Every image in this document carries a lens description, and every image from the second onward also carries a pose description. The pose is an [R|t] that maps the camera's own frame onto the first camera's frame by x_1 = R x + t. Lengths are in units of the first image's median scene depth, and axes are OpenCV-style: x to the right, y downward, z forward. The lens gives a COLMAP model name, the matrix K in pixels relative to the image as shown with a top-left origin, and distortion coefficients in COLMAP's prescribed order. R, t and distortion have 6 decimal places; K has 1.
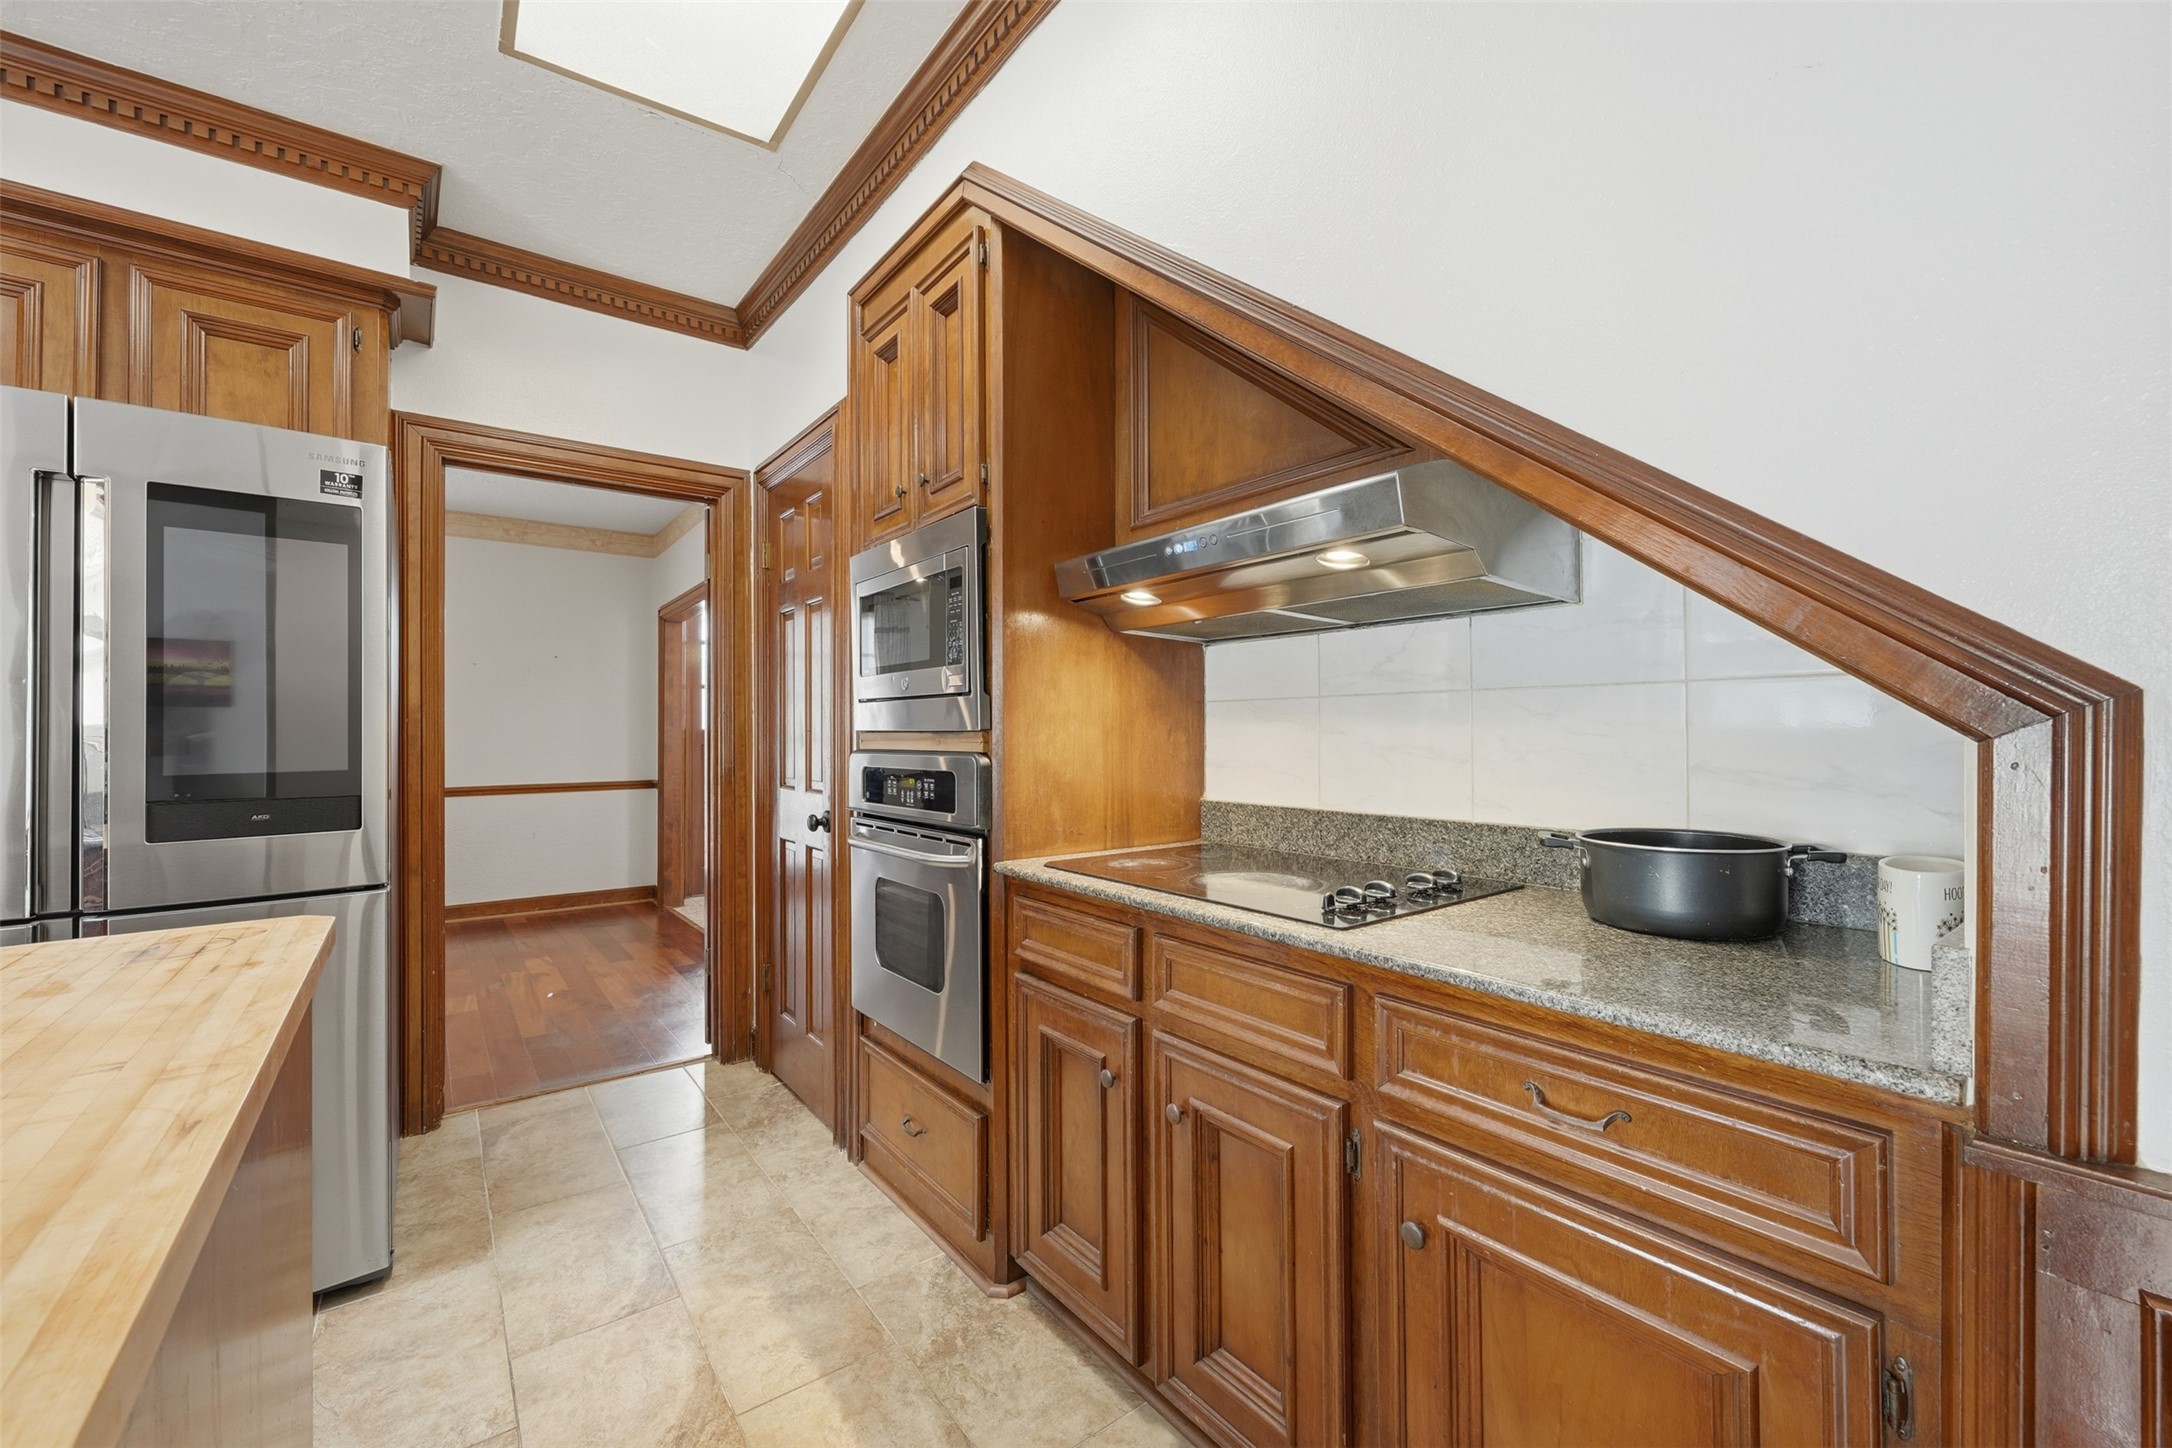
lens RADIAL K [[855.3, 0, 1076.8], [0, 855.3, 723.0], [0, 0, 1]] dist [0.000067, 0.000380]
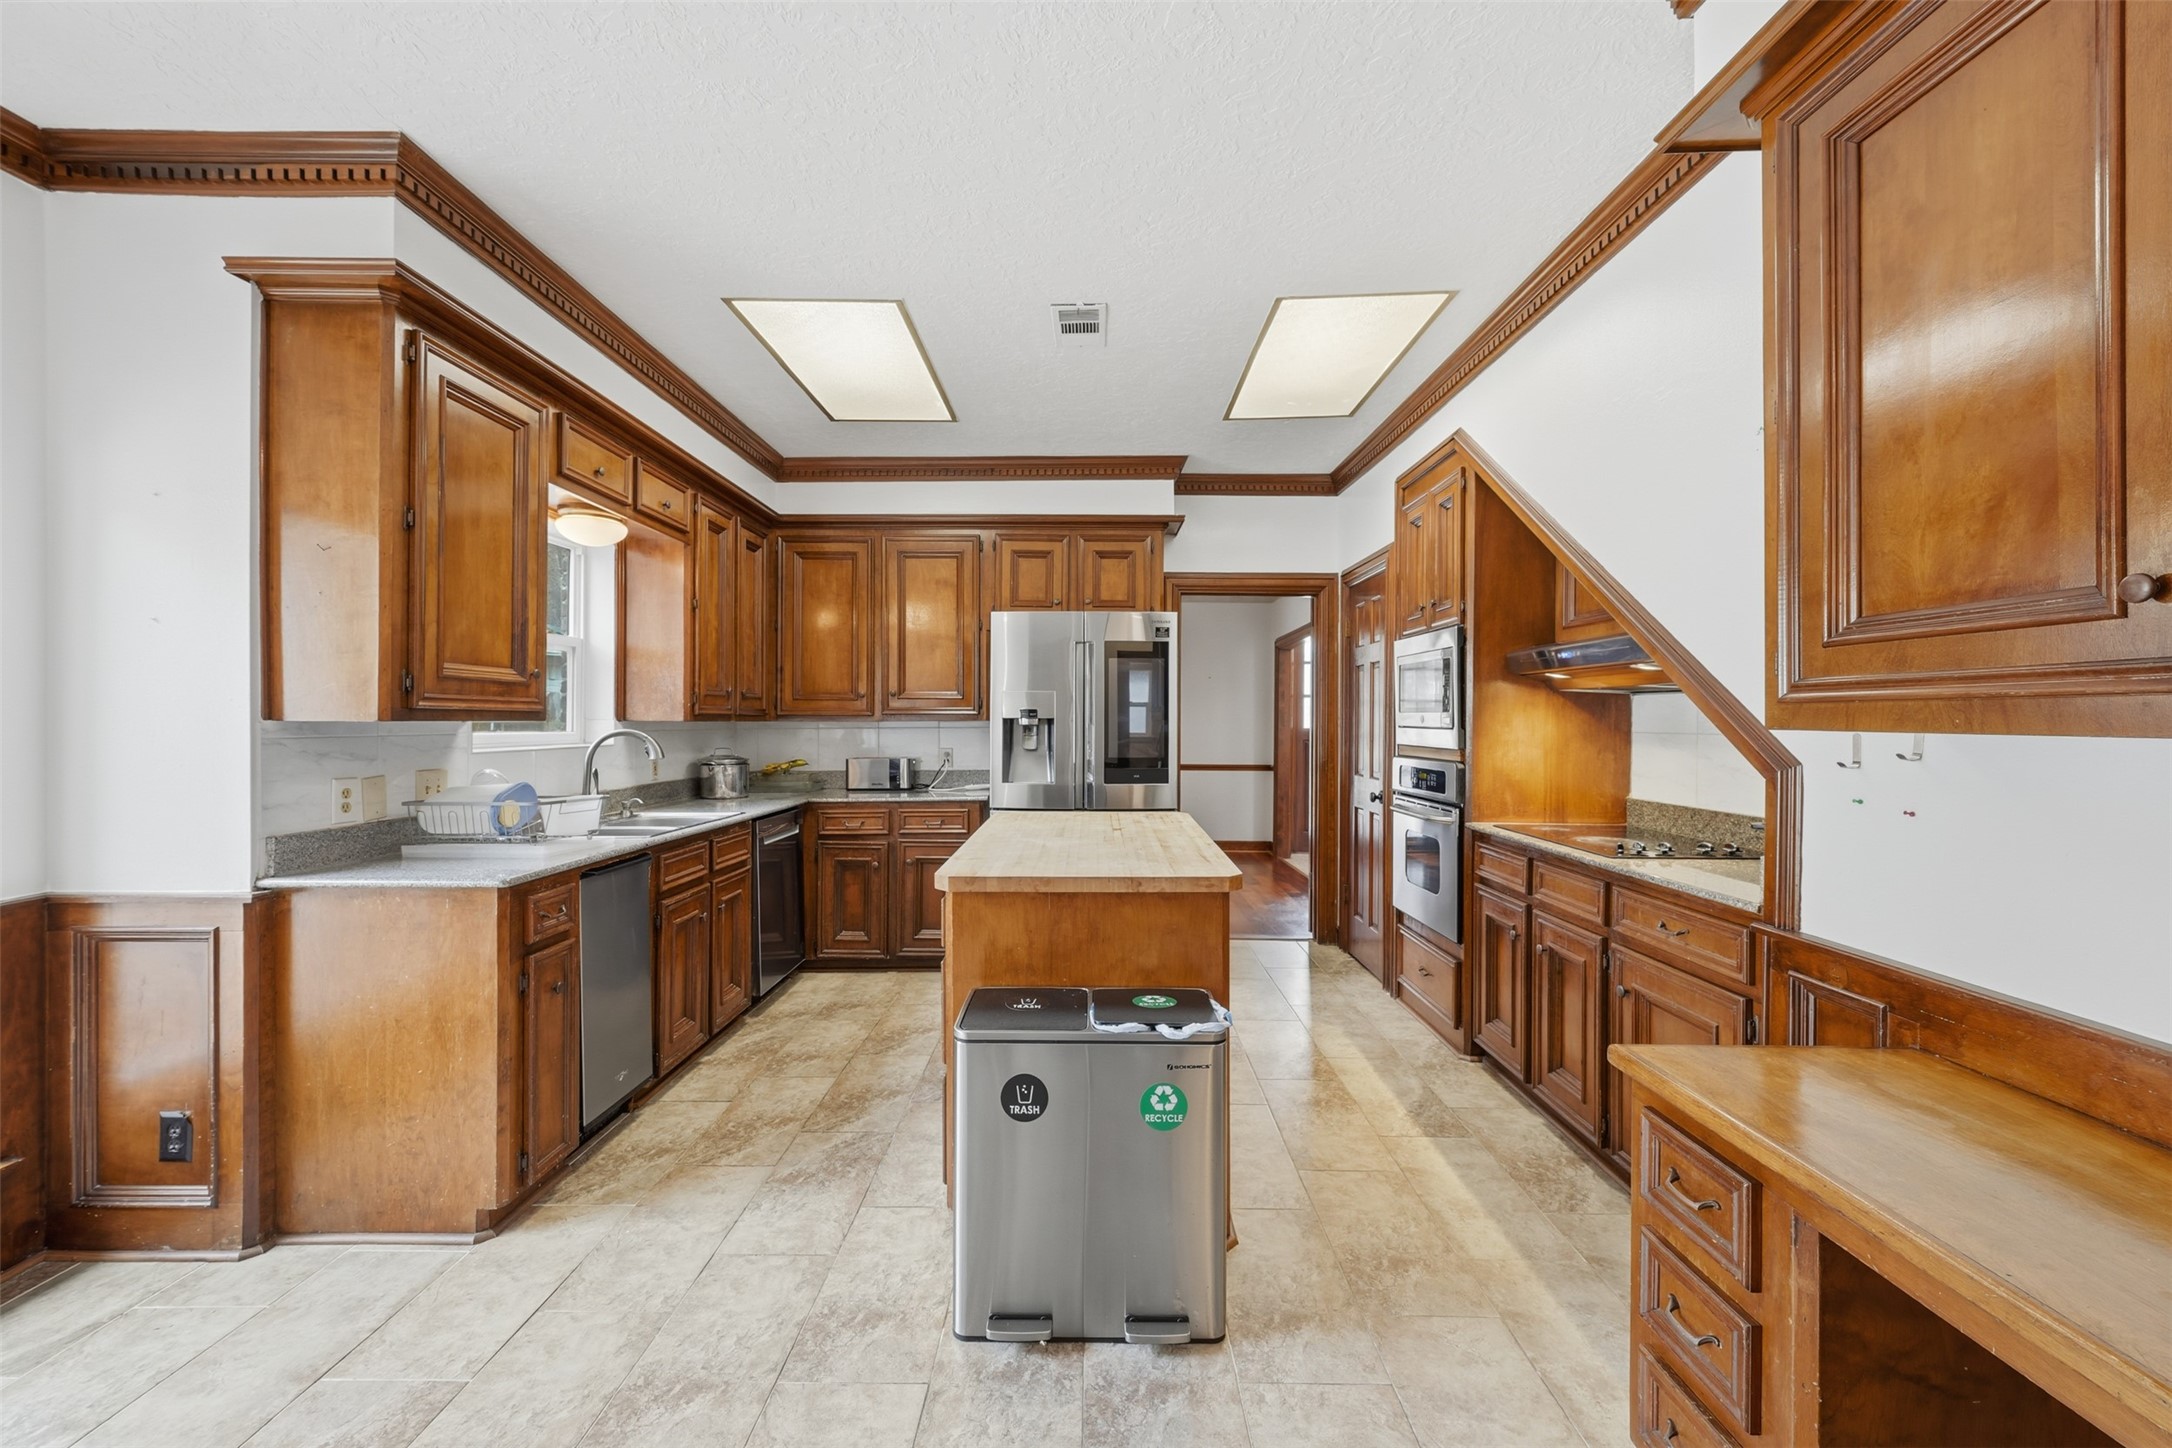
lens RADIAL K [[855.3, 0, 1079.7], [0, 855.3, 715.0], [0, 0, 1]] dist [0.000067, 0.000380]
pose [[0.787953, 0.008949, -0.615671, 0.325229], [-0.006199, 0.999959, 0.006600, -0.062054], [0.615704, -0.001384, 0.787976, -0.811572]]
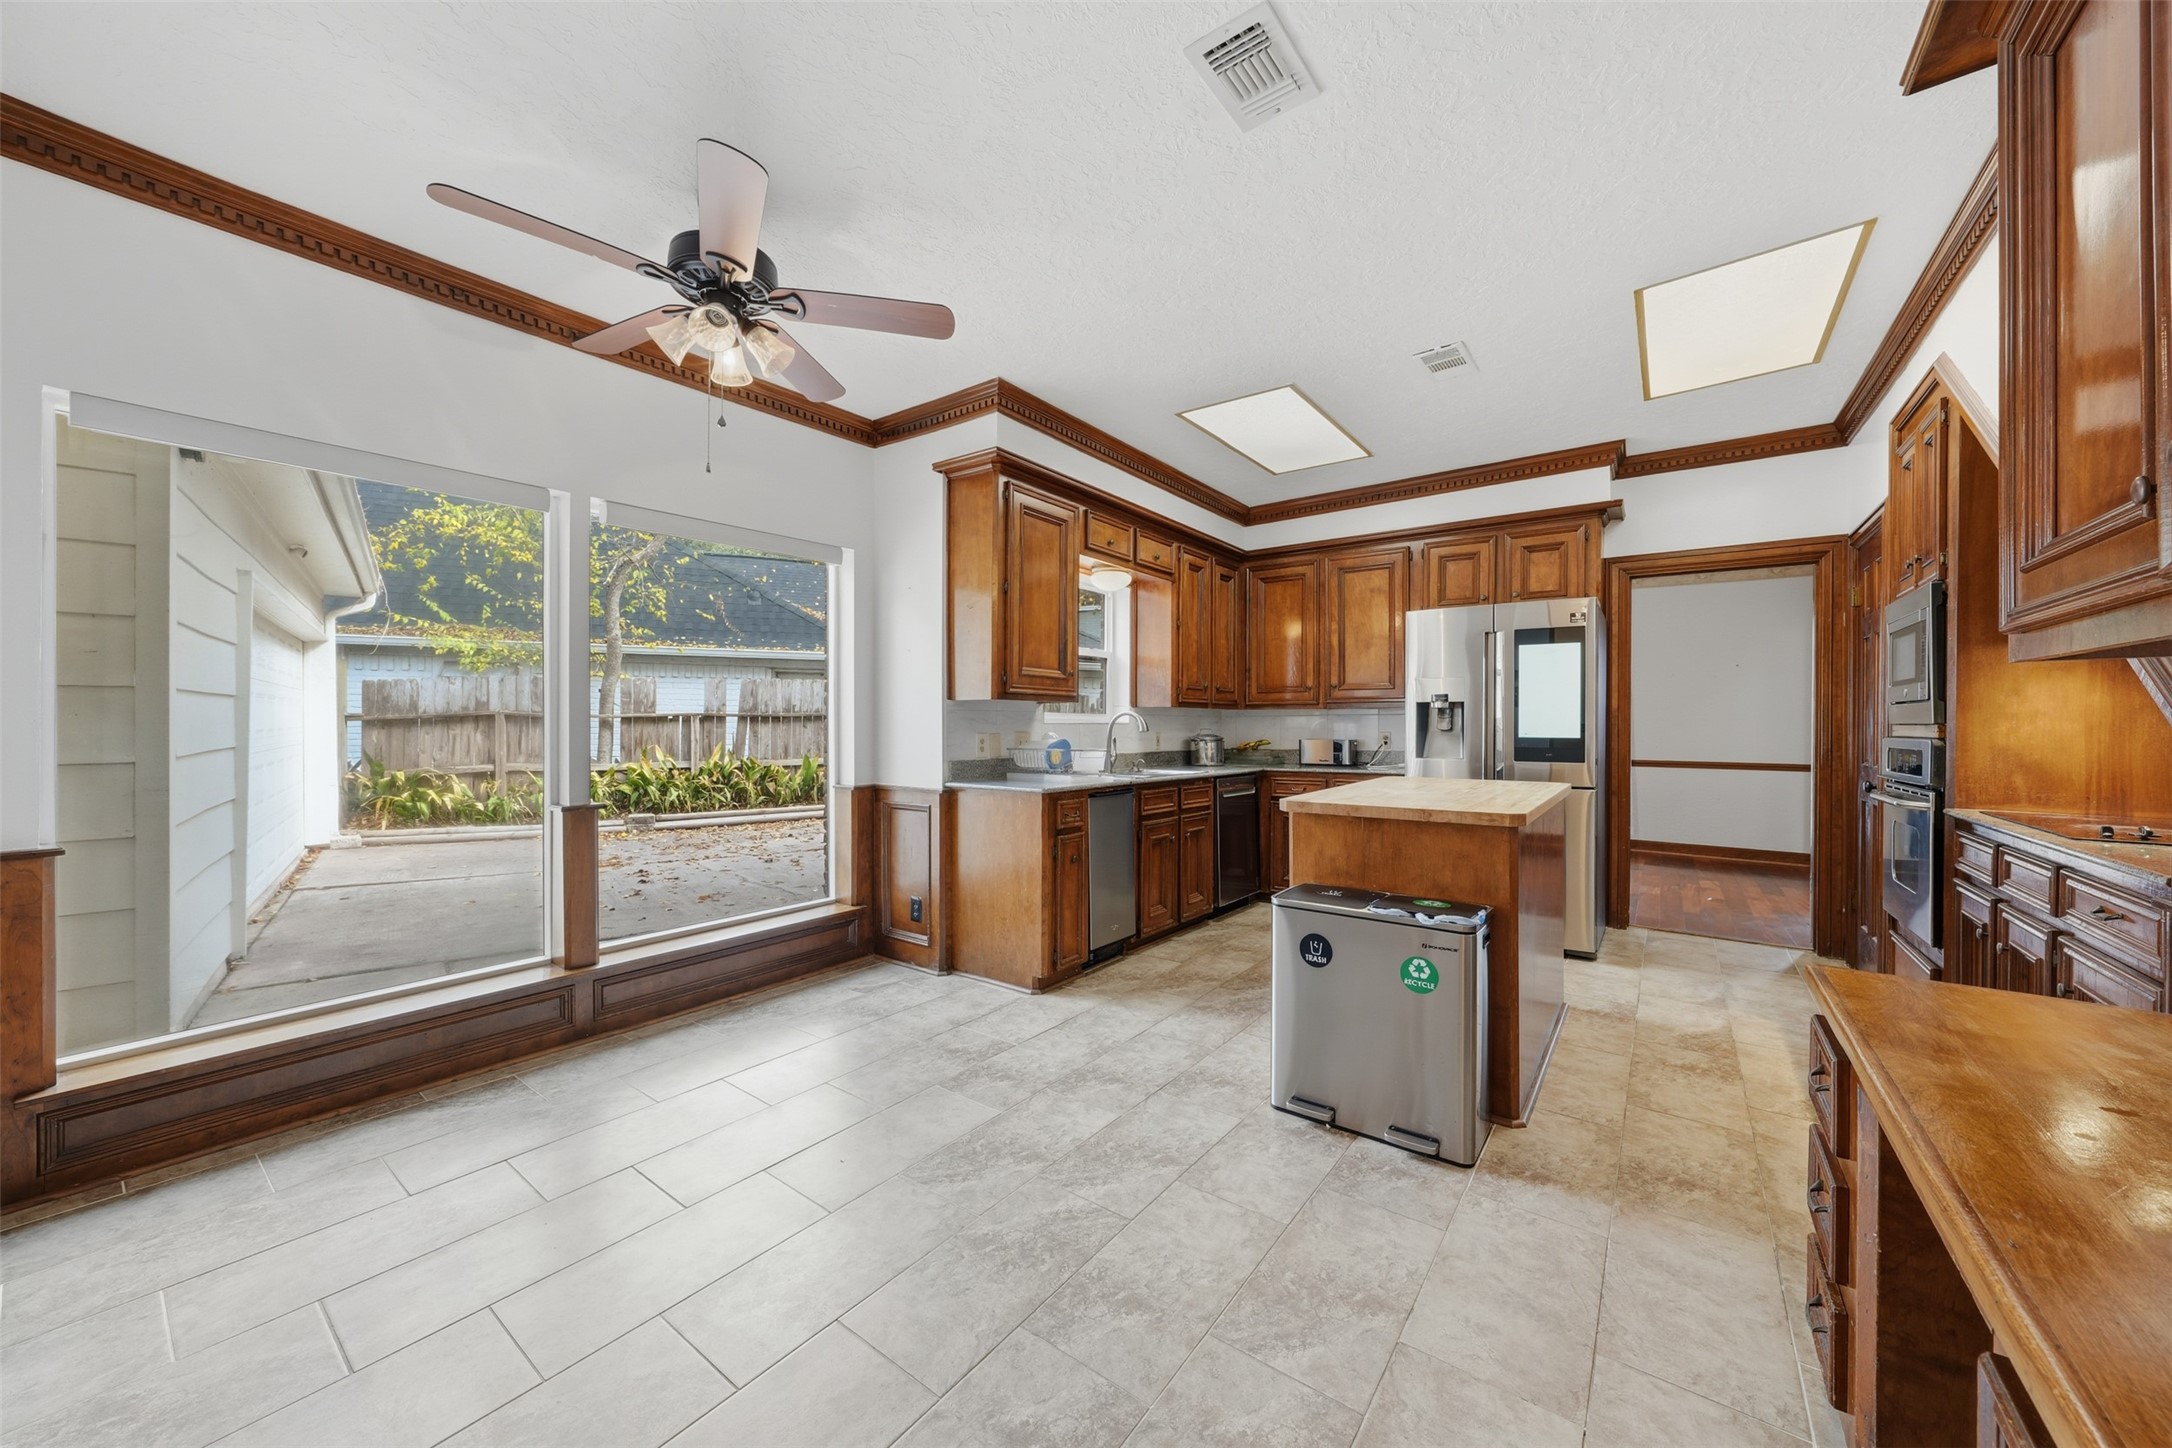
lens RADIAL K [[778.4, 0, 1085.0], [0, 778.4, 718.3], [0, 0, 1]] dist [-0.000282, 0.000485]
pose [[0.271522, 0.004075, -0.962424, 0.740009], [0.000015, 0.999991, 0.004238, -0.006626], [0.962432, -0.001165, 0.271519, -0.786850]]
